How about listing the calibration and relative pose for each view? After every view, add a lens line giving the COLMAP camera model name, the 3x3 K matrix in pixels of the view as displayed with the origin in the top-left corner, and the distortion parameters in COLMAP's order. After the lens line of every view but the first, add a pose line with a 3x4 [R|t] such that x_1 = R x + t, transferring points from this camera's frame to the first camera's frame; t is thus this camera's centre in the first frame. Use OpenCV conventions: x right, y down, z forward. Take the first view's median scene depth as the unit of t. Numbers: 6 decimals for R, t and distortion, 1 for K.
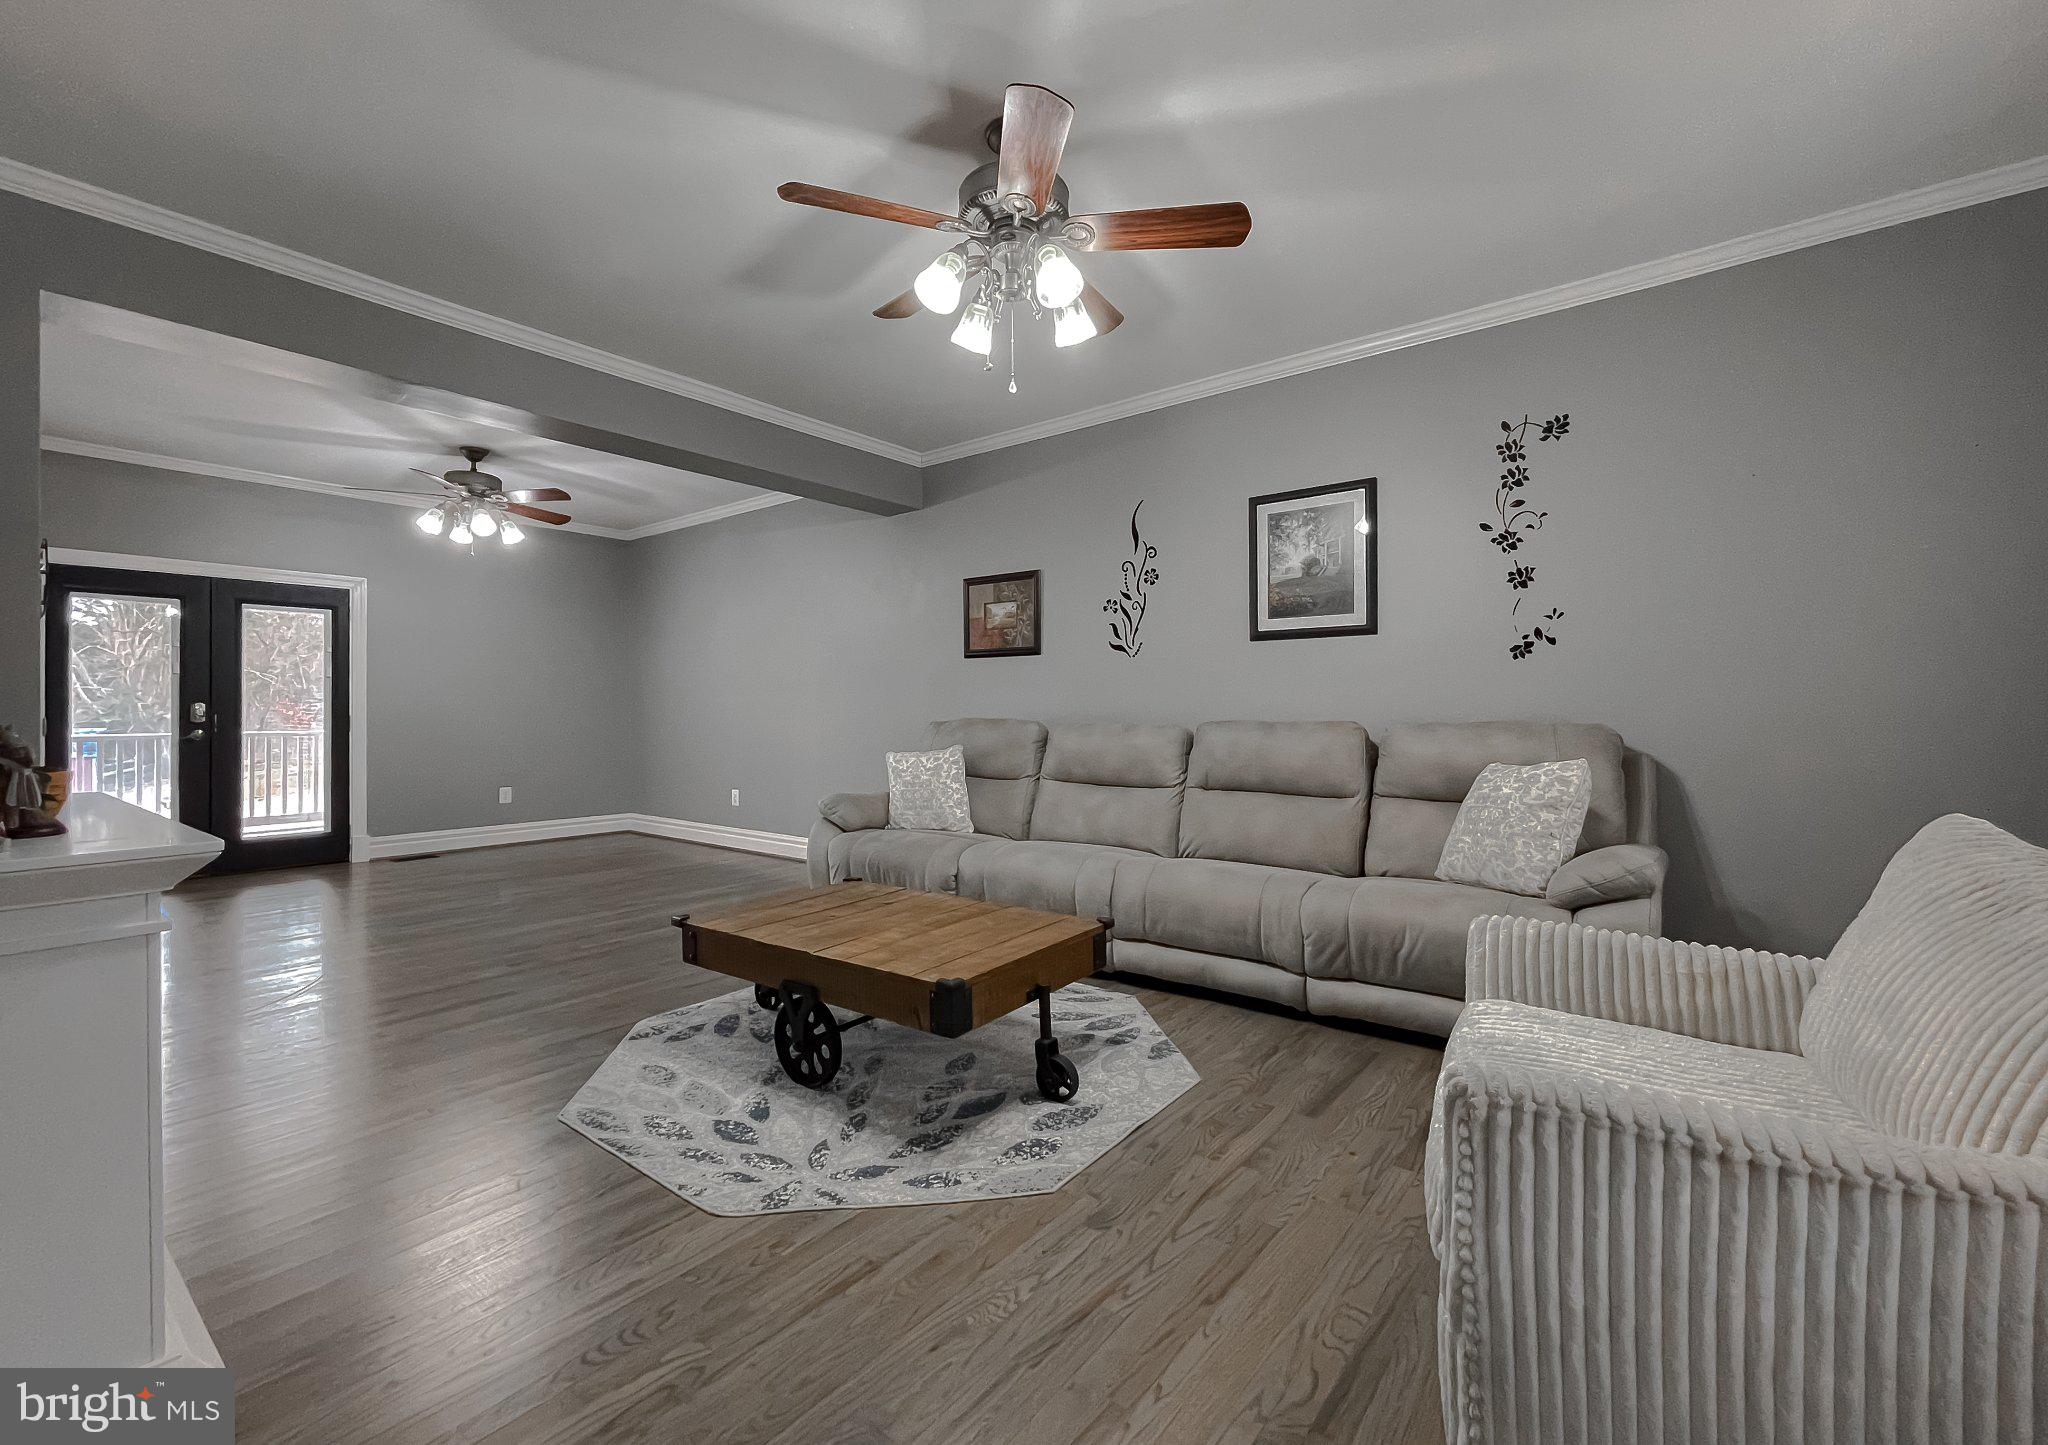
lens RADIAL K [[862.0, 0, 1024.0], [0, 862.0, 722.5], [0, 0, 1]] dist [0.000586, 0.000126]
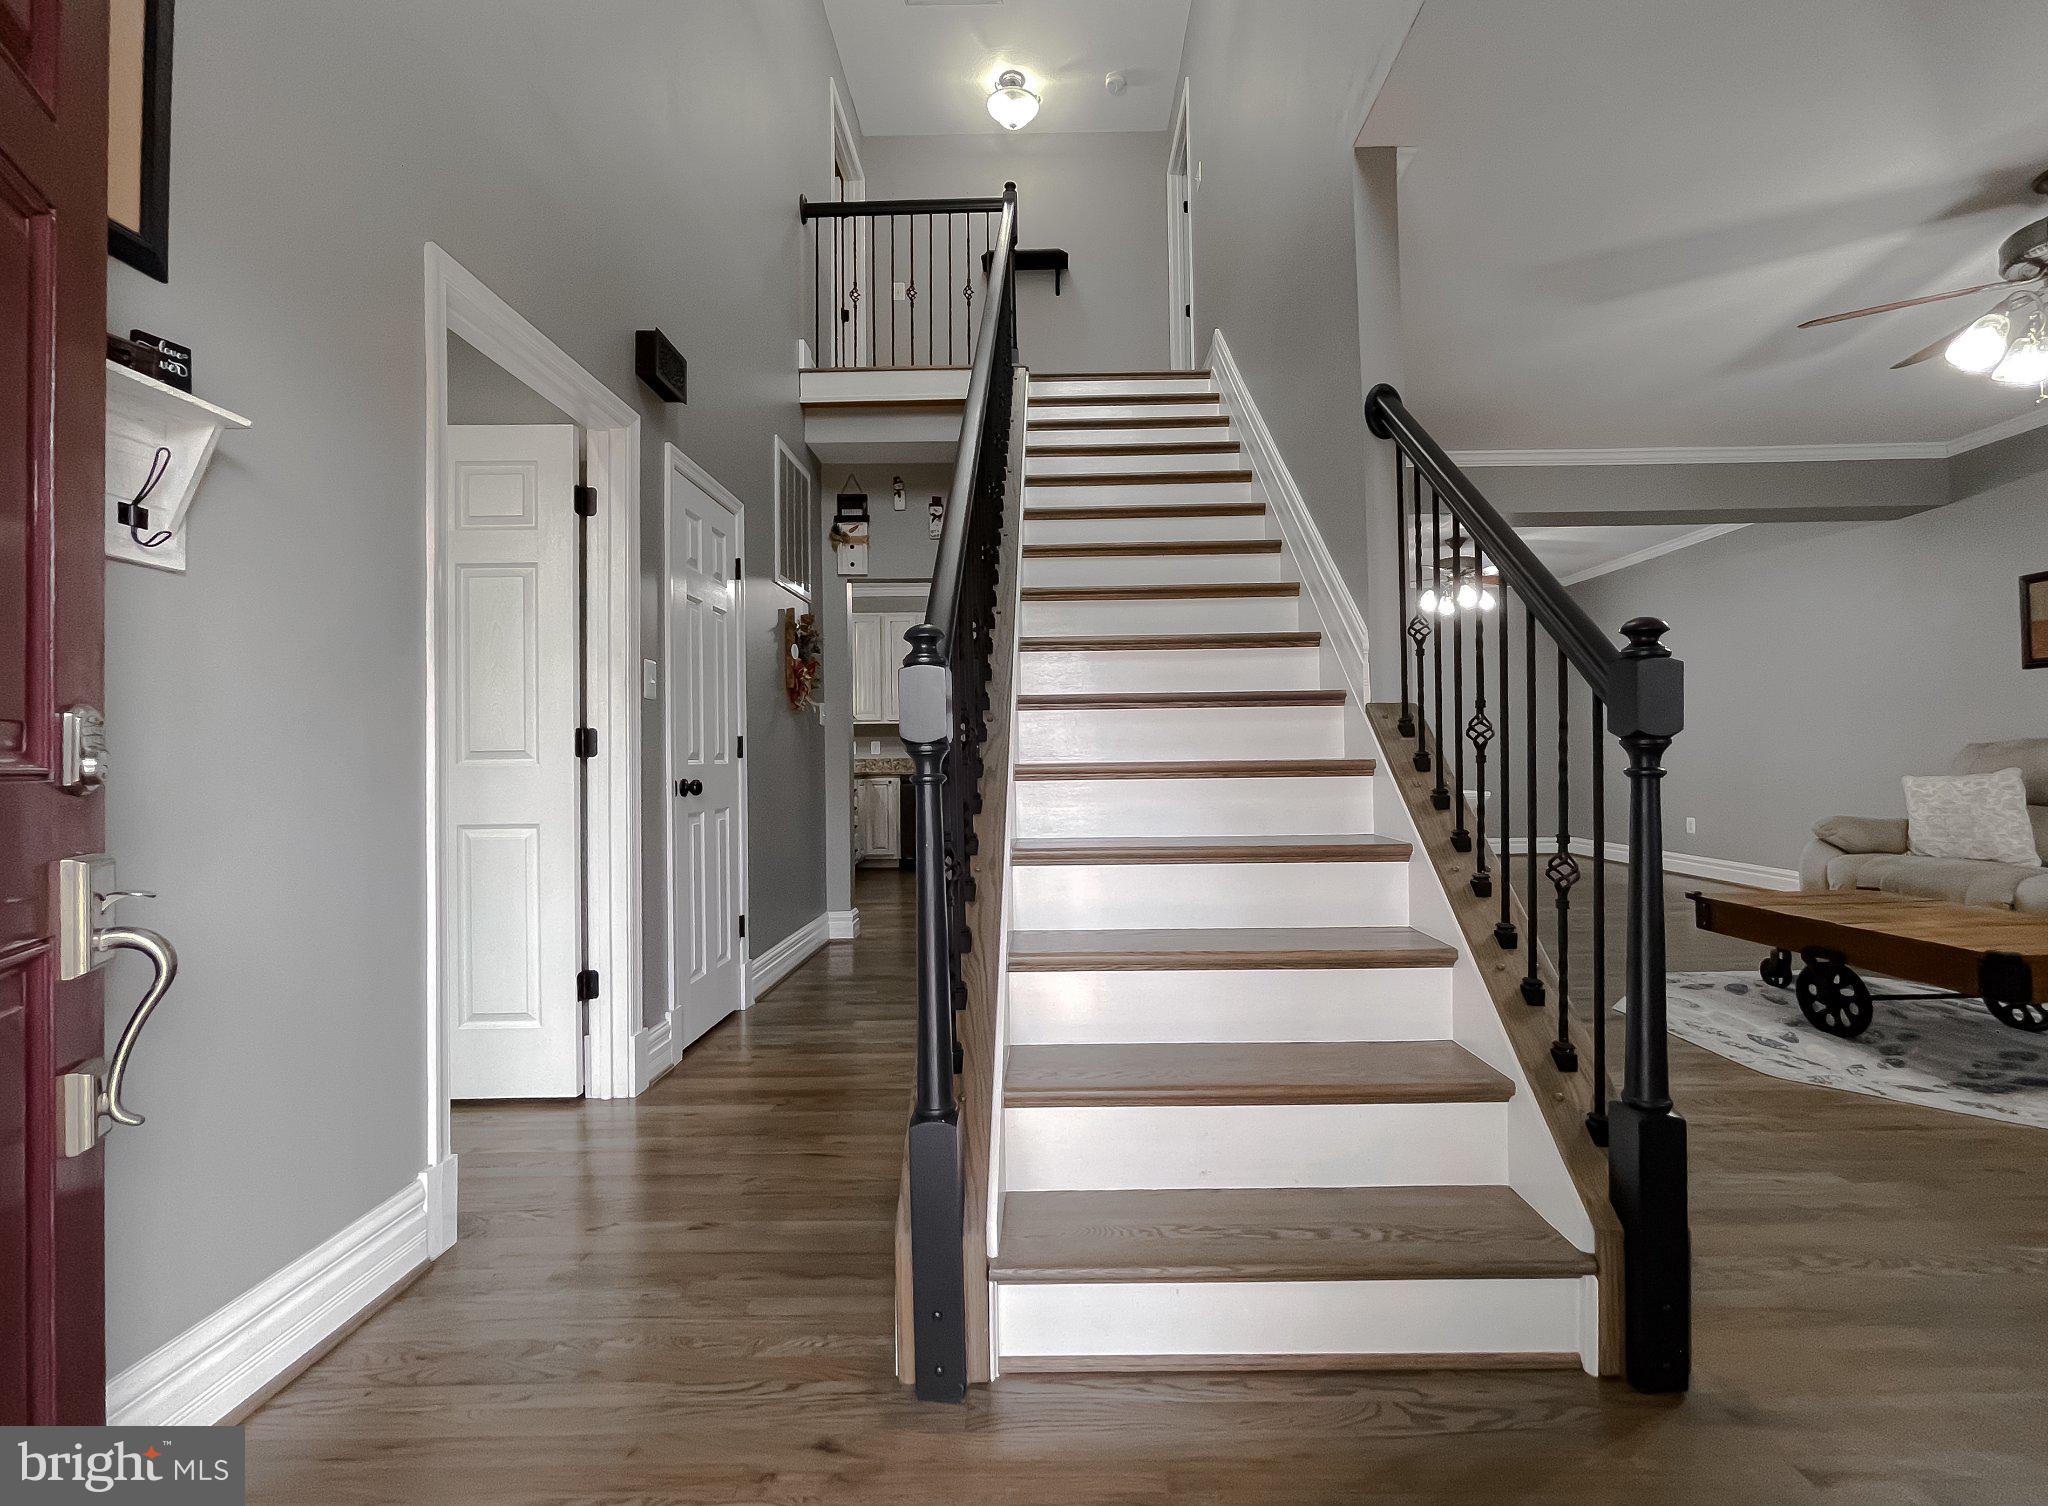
lens RADIAL K [[865.5, 0, 1024.0], [0, 865.5, 753.0], [0, 0, 1]] dist [0.002445, -0.007717]
pose [[0.593374, -0.011726, -0.804842, 0.053576], [0.003204, 0.999920, -0.012205, 0.037473], [0.804921, 0.004664, 0.593364, -0.655527]]
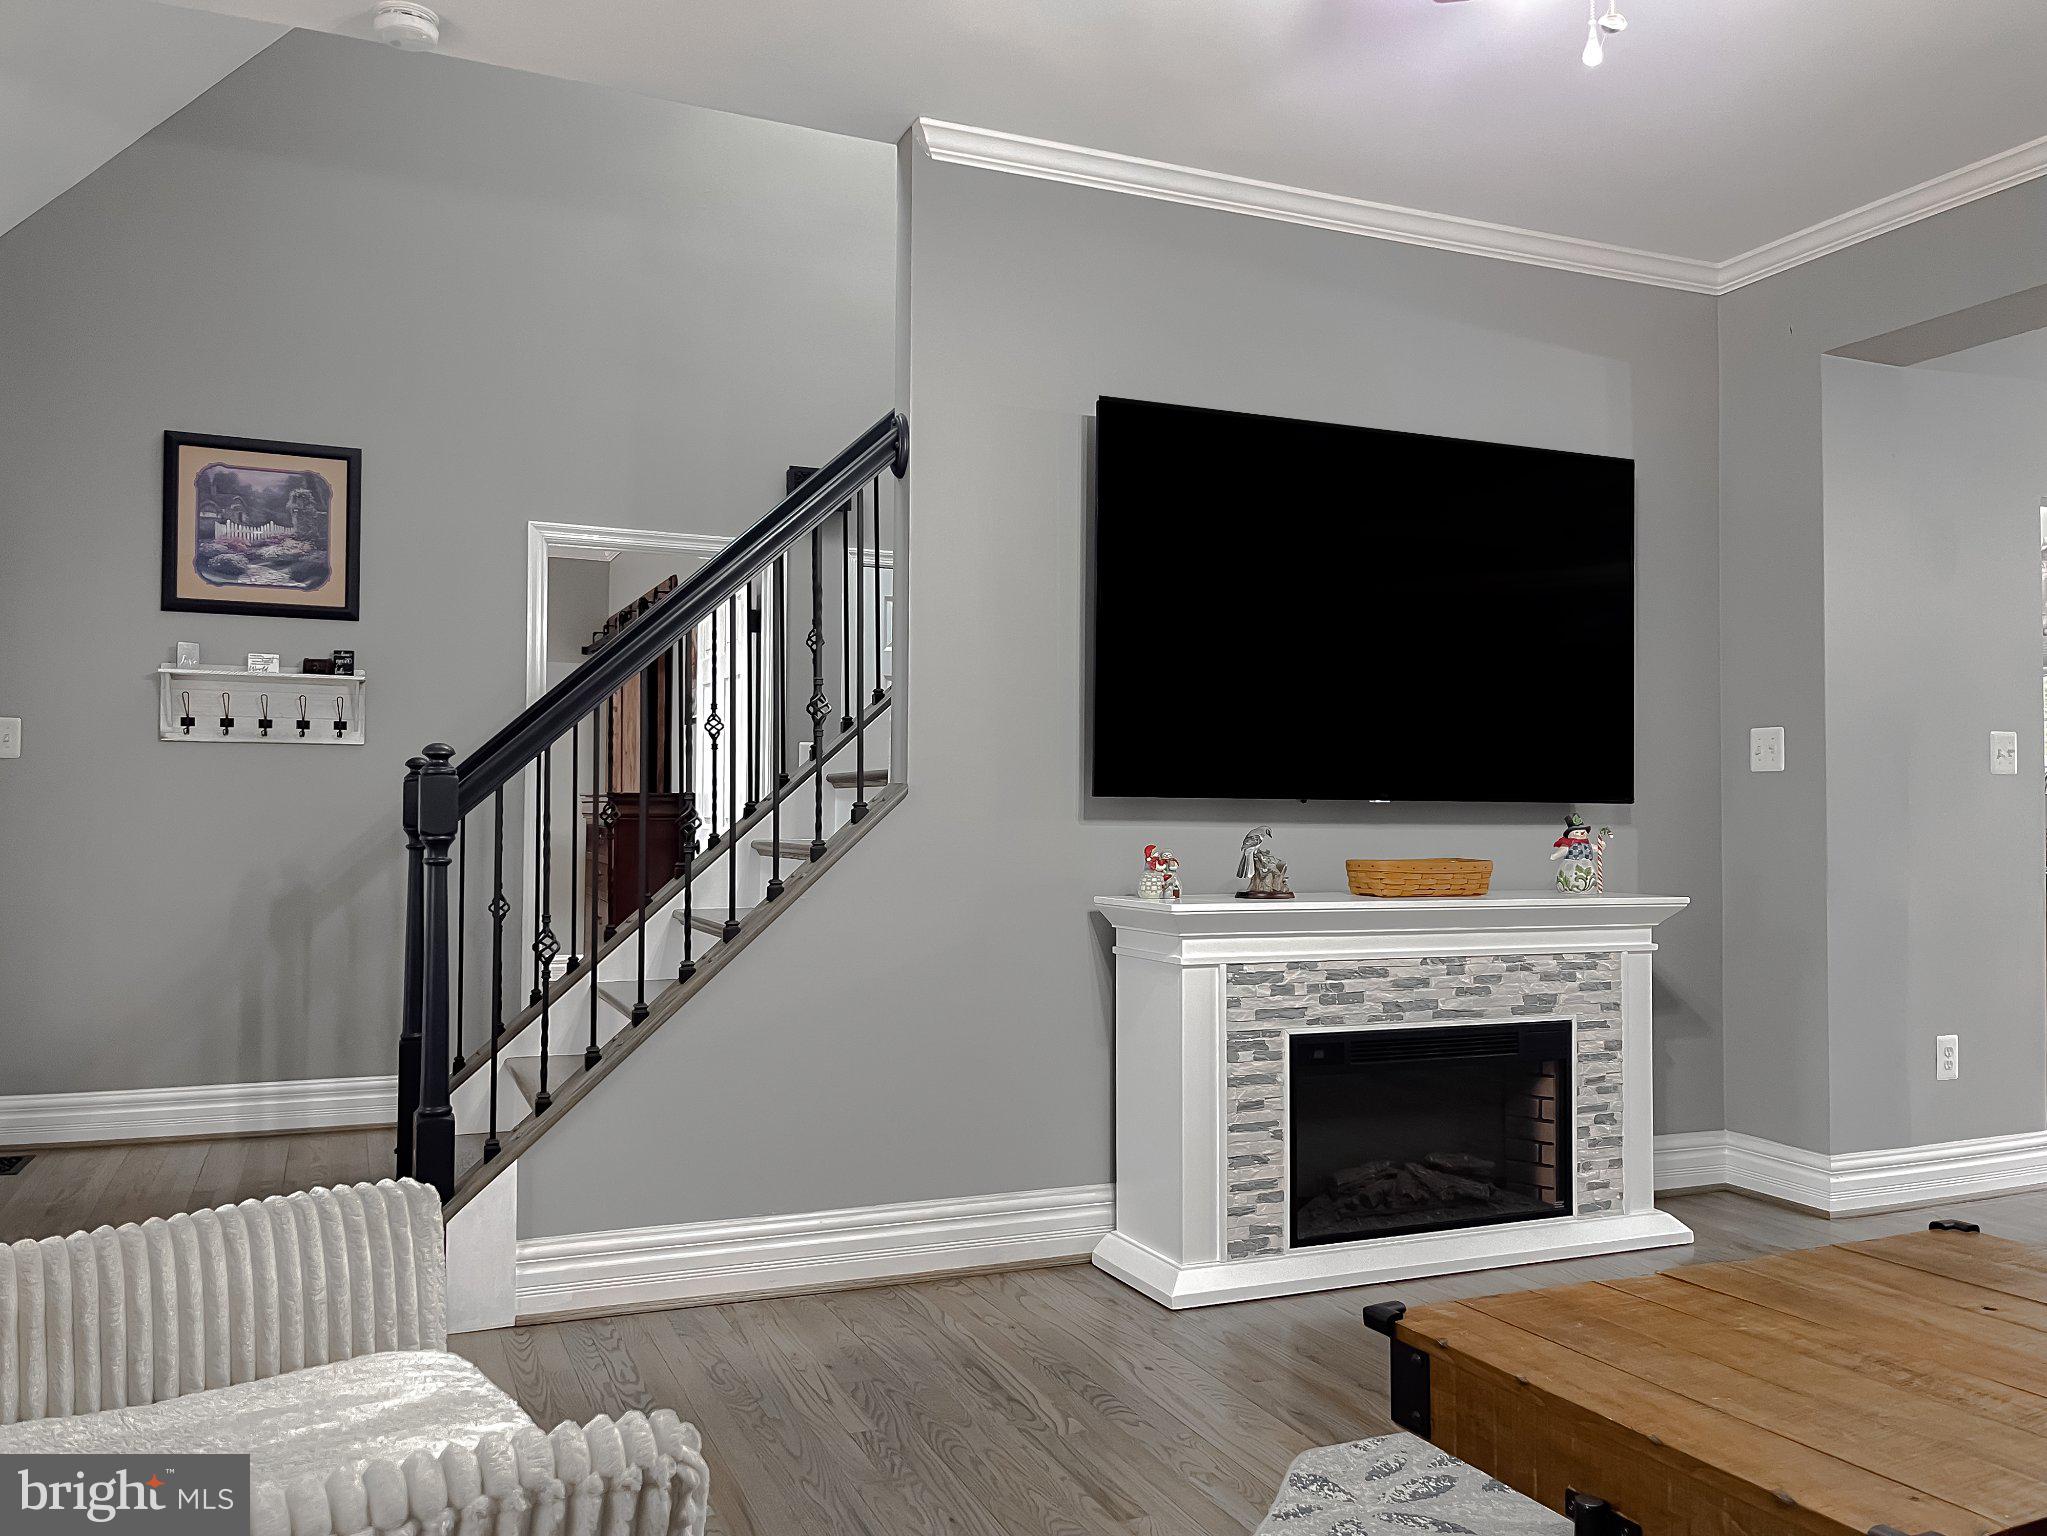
lens RADIAL K [[1589.7, 0, 1023.5], [0, 1589.7, 768.0], [0, 0, 1]] dist [0.000445, 0.000633]
pose [[-0.485287, -0.028796, -0.873880, 0.818142], [-0.015465, 0.999584, -0.024350, -0.015849], [0.874218, 0.001698, -0.485531, 1.139963]]
